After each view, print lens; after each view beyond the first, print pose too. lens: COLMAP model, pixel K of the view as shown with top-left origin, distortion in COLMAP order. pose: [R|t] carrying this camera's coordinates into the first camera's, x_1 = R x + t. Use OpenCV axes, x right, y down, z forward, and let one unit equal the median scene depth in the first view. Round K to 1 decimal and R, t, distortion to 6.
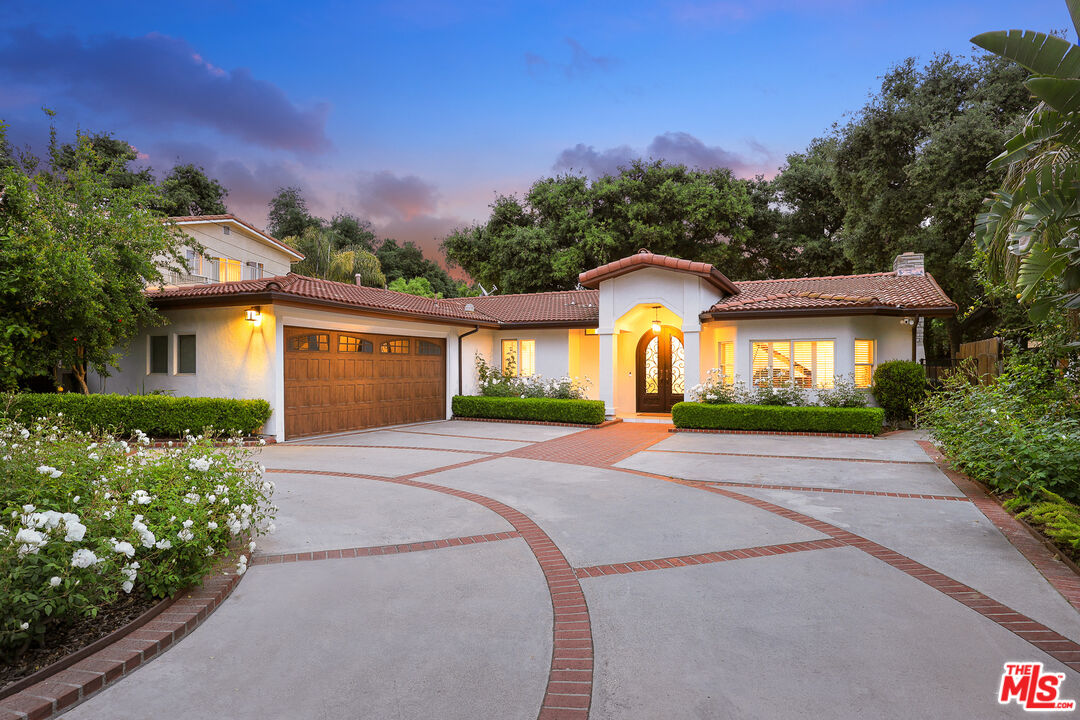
lens RADIAL K [[575.7, 0, 533.4], [0, 575.7, 371.4], [0, 0, 1]] dist [0.002308, 0.003203]
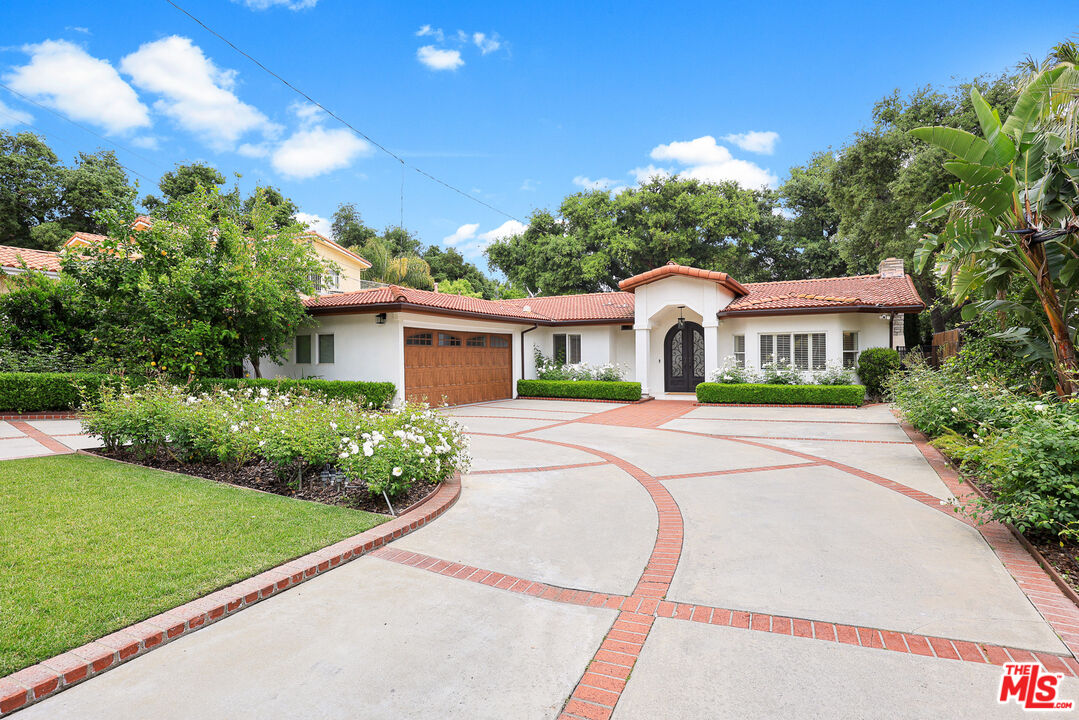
lens RADIAL K [[531.1, 0, 530.5], [0, 531.1, 363.2], [0, 0, 1]] dist [0.003406, 0.002189]
pose [[0.999046, -0.009903, -0.042527, -0.040950], [0.010079, 0.999942, 0.003924, 0.001248], [0.042485, -0.004349, 0.999088, -0.103159]]
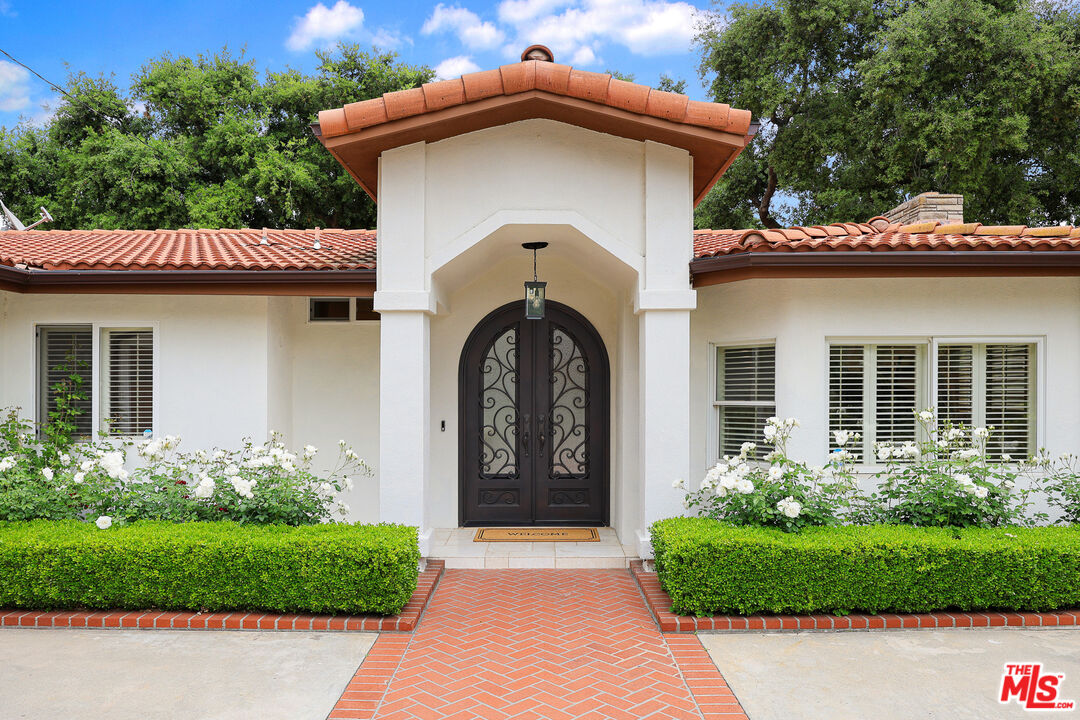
lens RADIAL K [[719.4, 0, 540.0], [0, 719.4, 400.6], [0, 0, 1]] dist [-0.016745, -0.012592]
pose [[0.879160, -0.008520, 0.476450, 0.001461], [0.009429, 0.999955, 0.000482, -0.008491], [-0.476433, 0.004069, 0.879201, 0.390156]]
